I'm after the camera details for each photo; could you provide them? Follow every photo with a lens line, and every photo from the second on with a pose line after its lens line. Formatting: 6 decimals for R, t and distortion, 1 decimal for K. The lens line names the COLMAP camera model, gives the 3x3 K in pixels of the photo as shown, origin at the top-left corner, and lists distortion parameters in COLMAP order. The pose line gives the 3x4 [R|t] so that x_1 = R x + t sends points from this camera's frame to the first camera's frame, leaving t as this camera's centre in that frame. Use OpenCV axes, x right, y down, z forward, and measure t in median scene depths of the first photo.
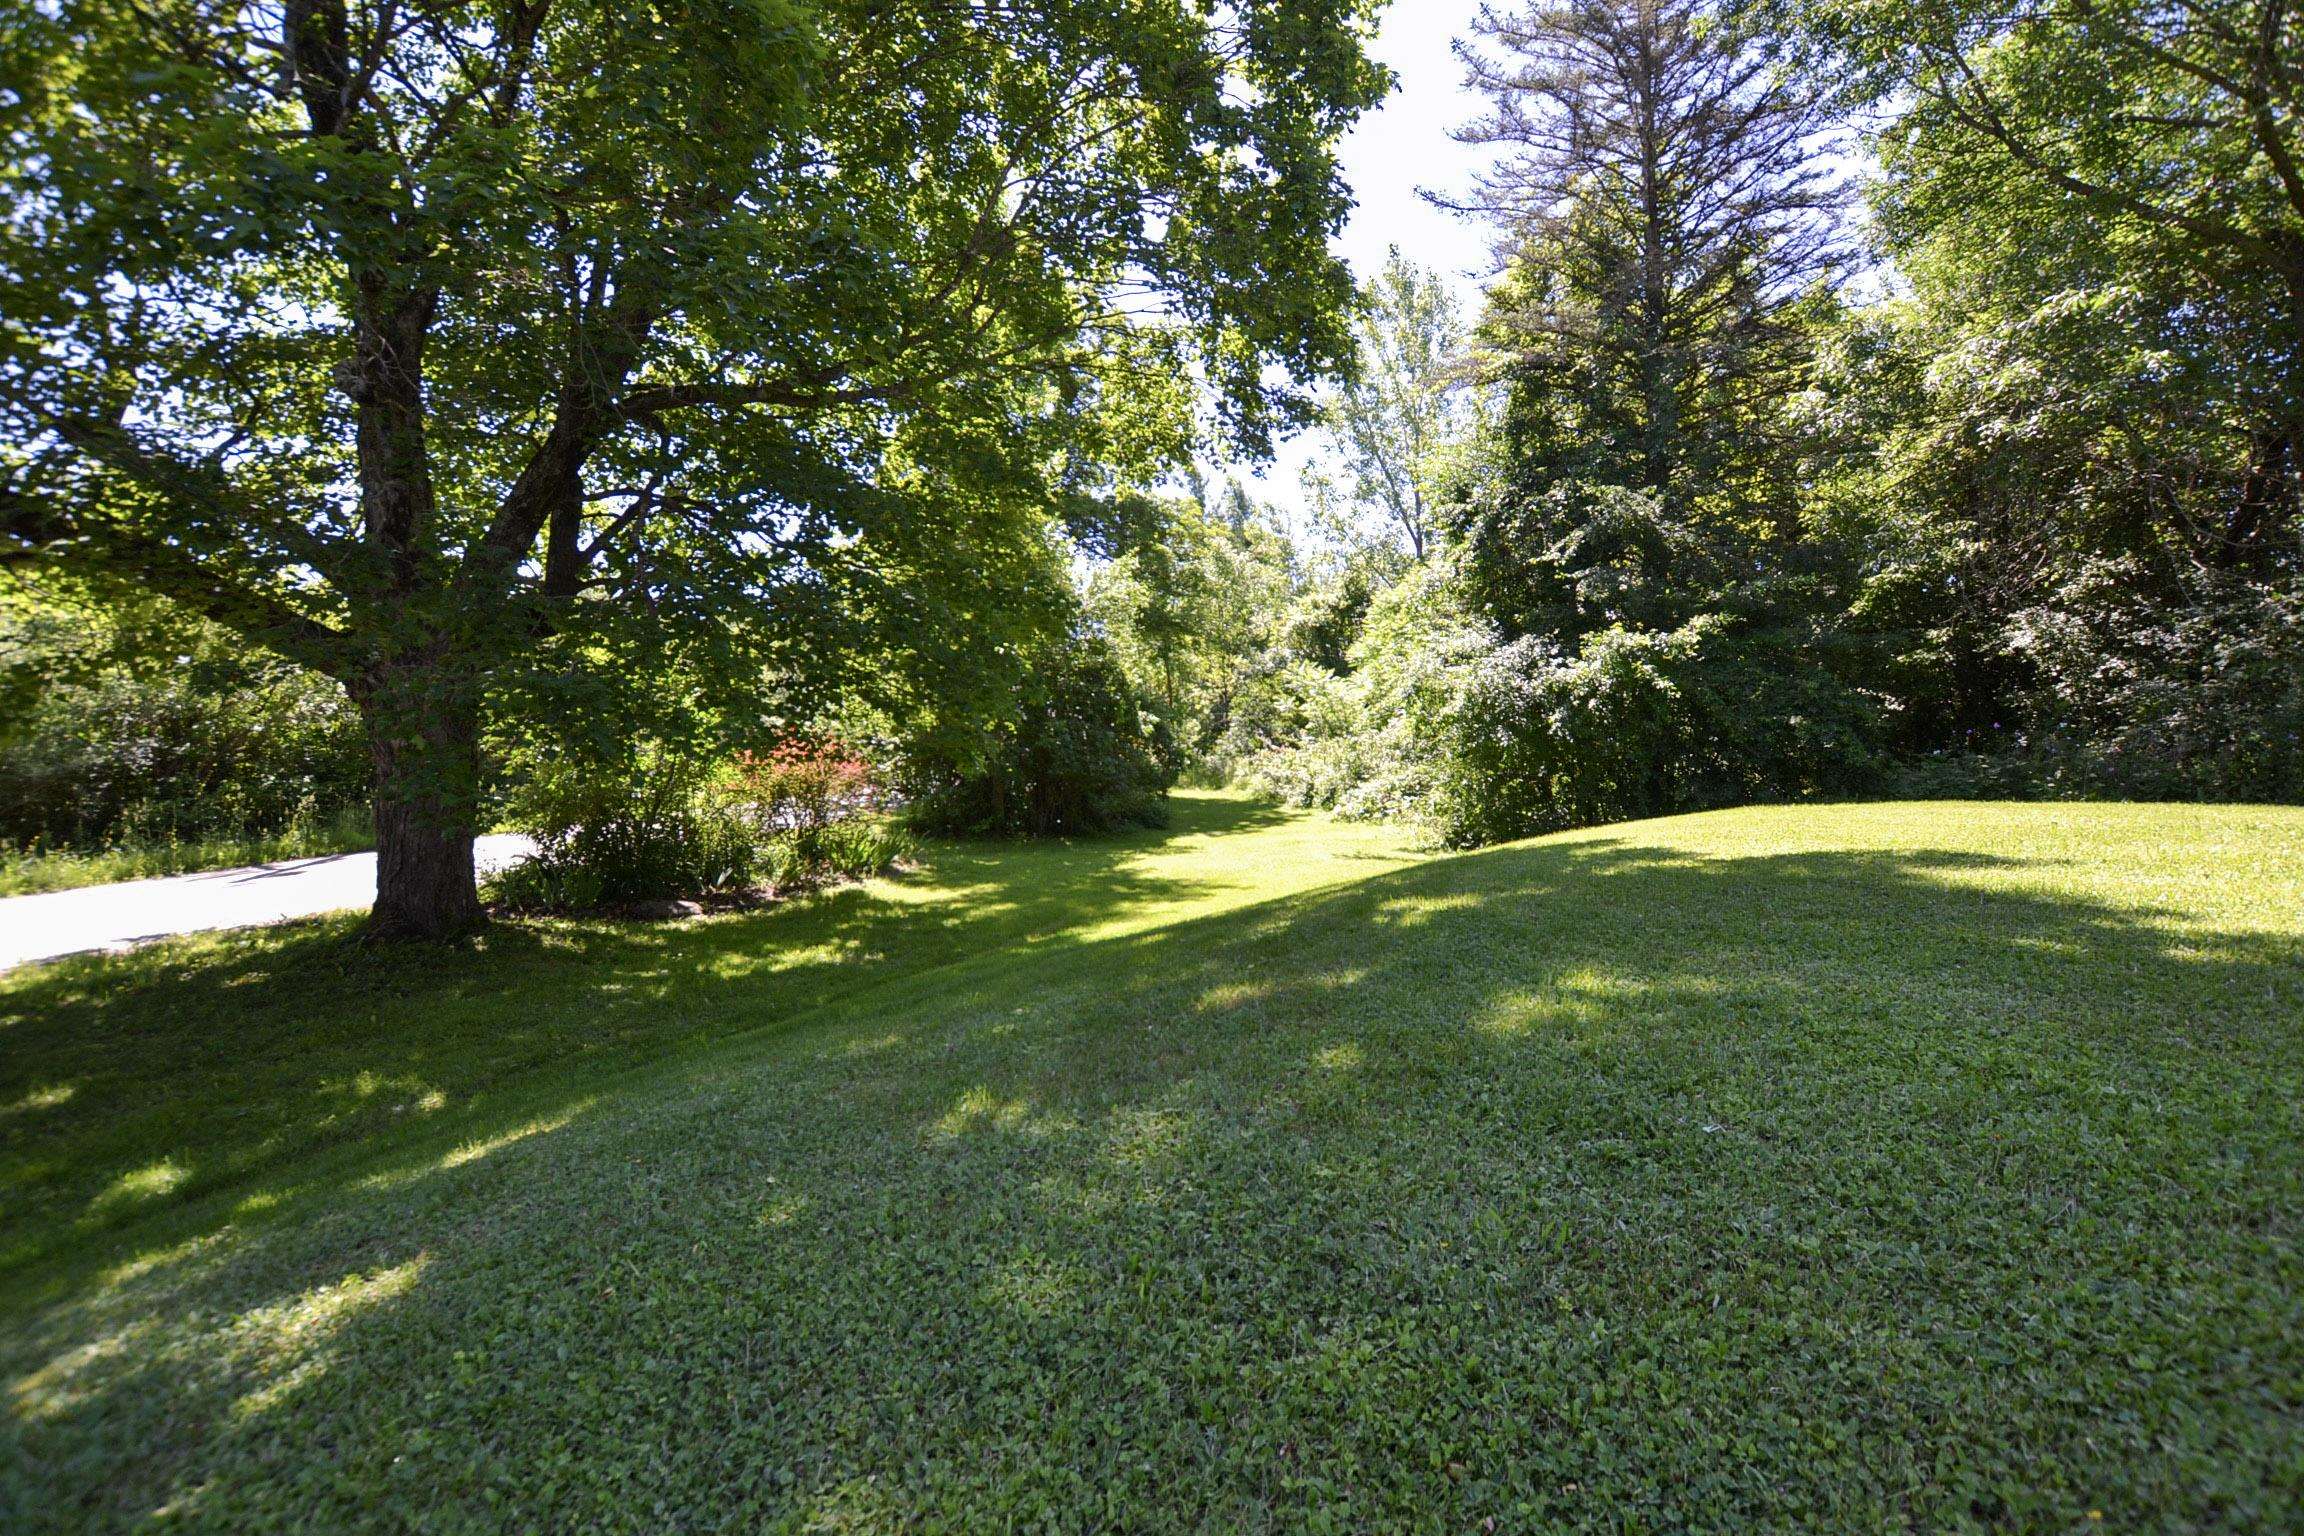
lens RADIAL K [[1031.7, 0, 1149.4], [0, 1031.7, 754.4], [0, 0, 1]] dist [-0.039203, 0.004517]
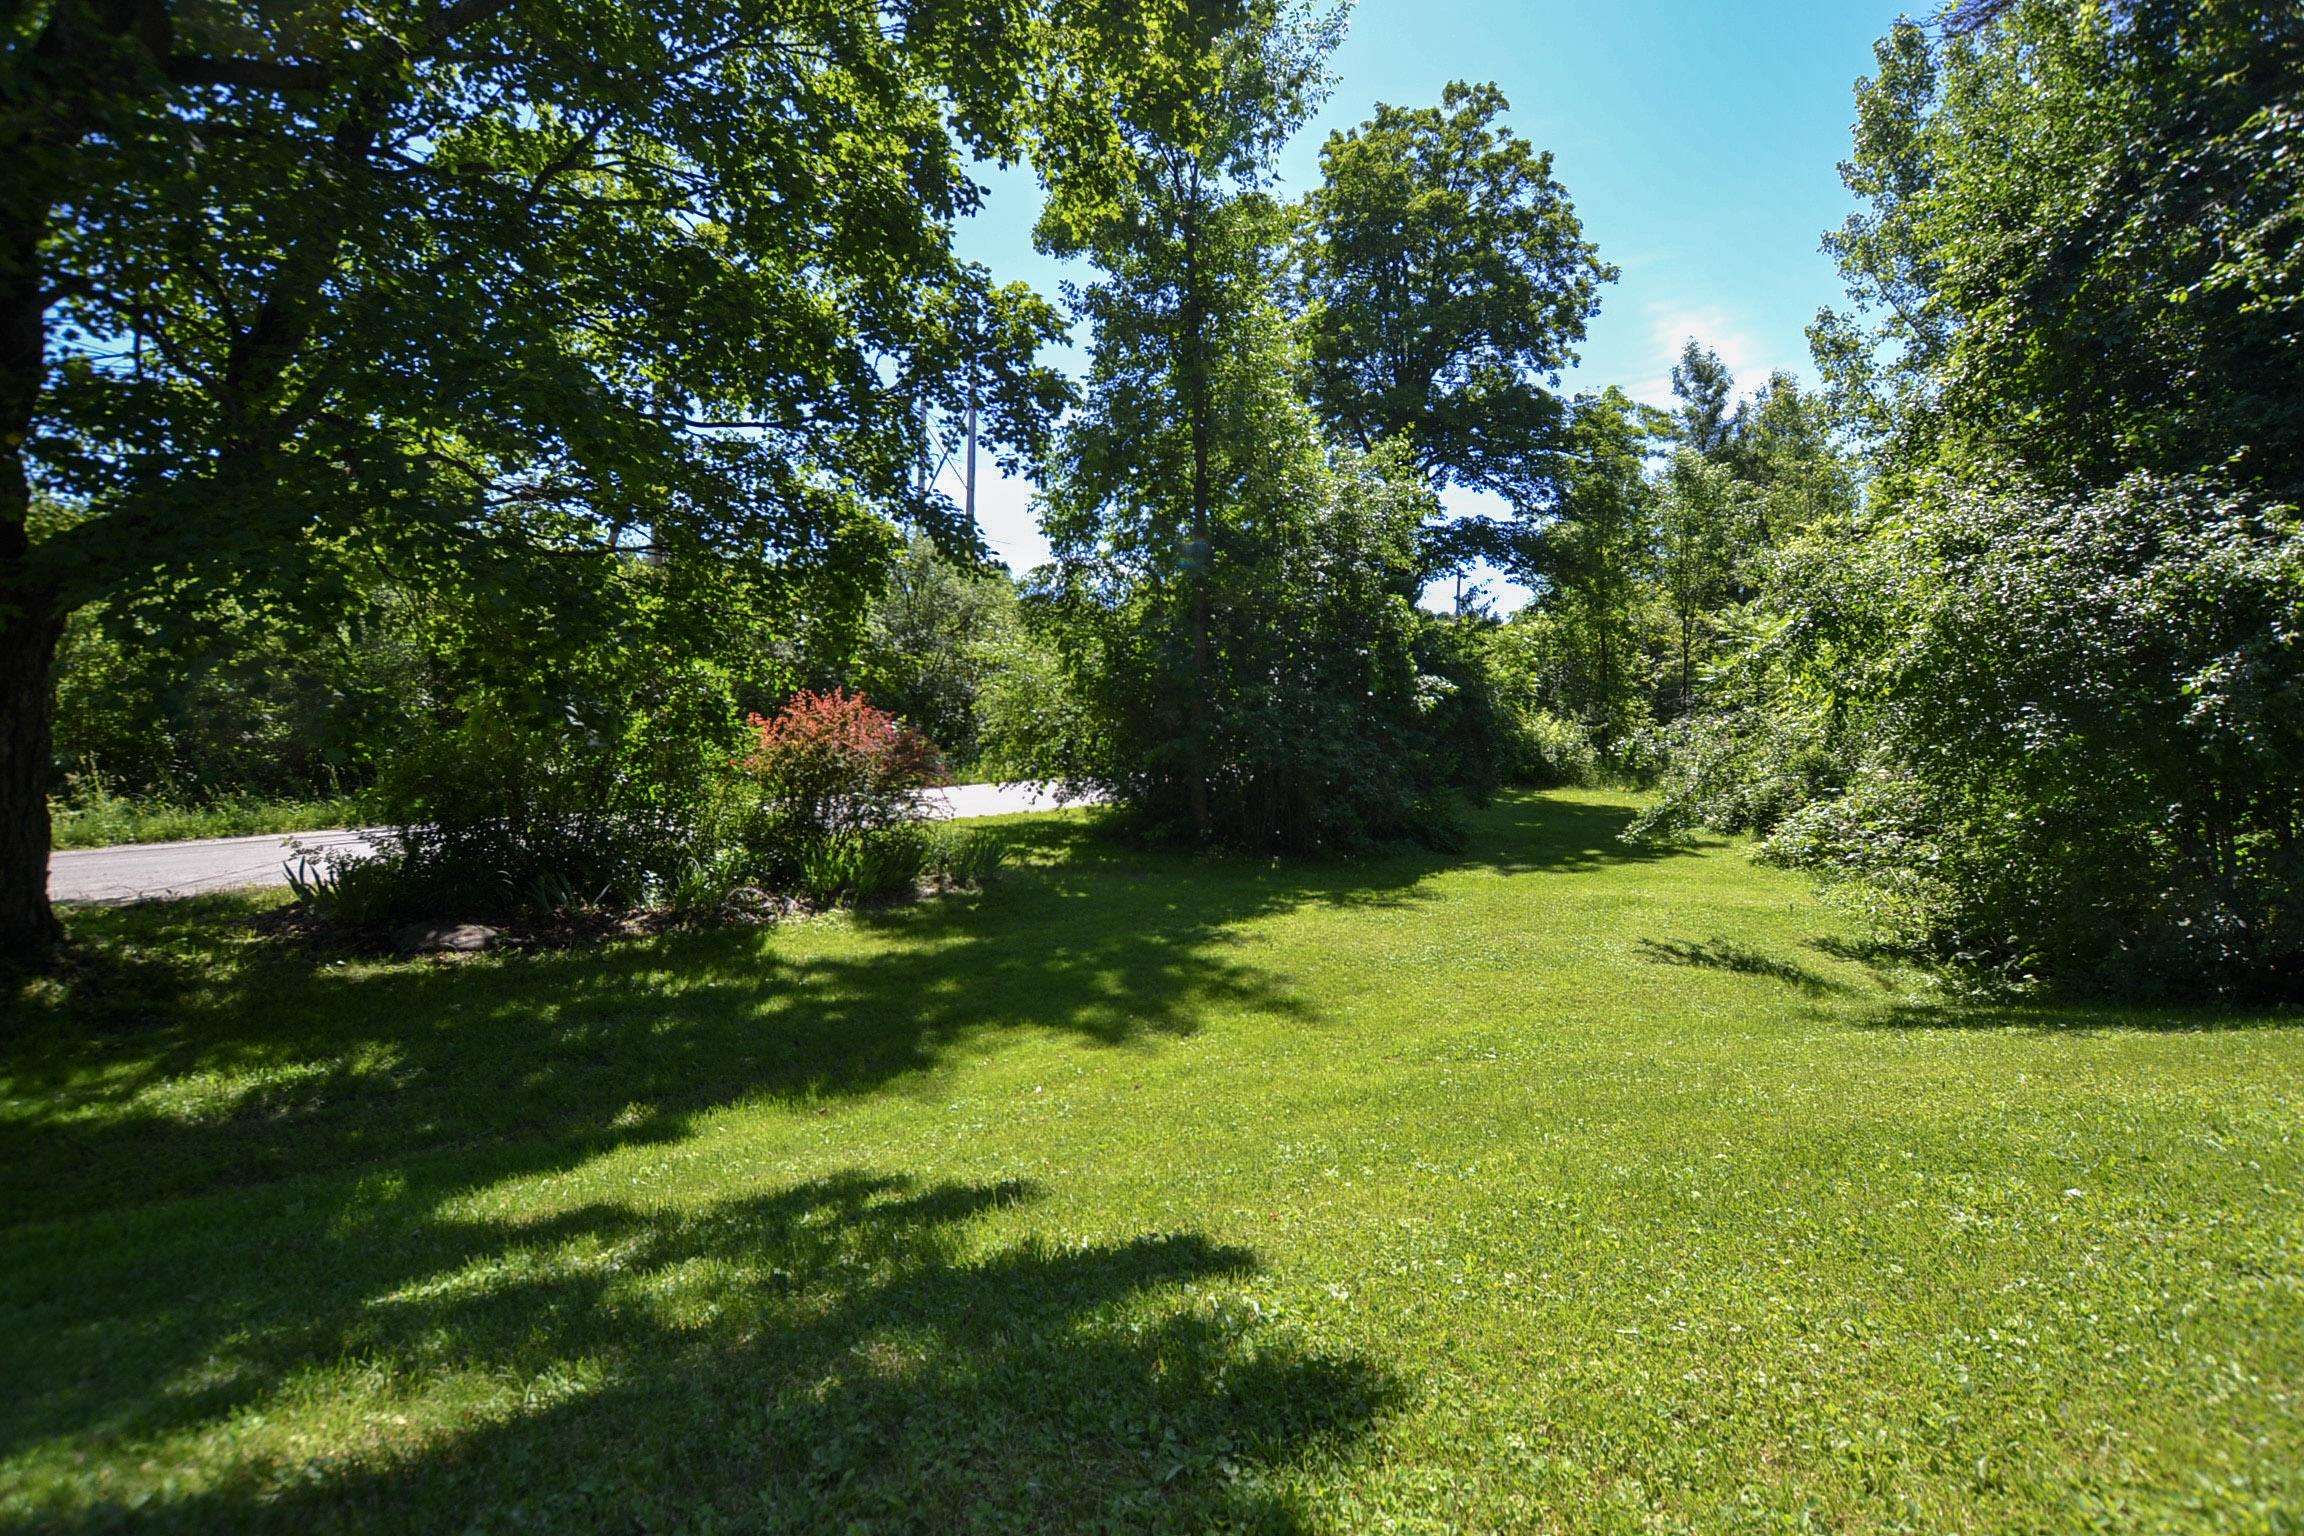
lens RADIAL K [[1031.7, 0, 1148.3], [0, 1031.7, 780.8], [0, 0, 1]] dist [-0.039203, 0.004517]
pose [[0.884867, 0.043265, -0.463829, 0.213099], [-0.020537, 0.998333, 0.053943, -0.010871], [0.465390, -0.038207, 0.884281, 0.481613]]
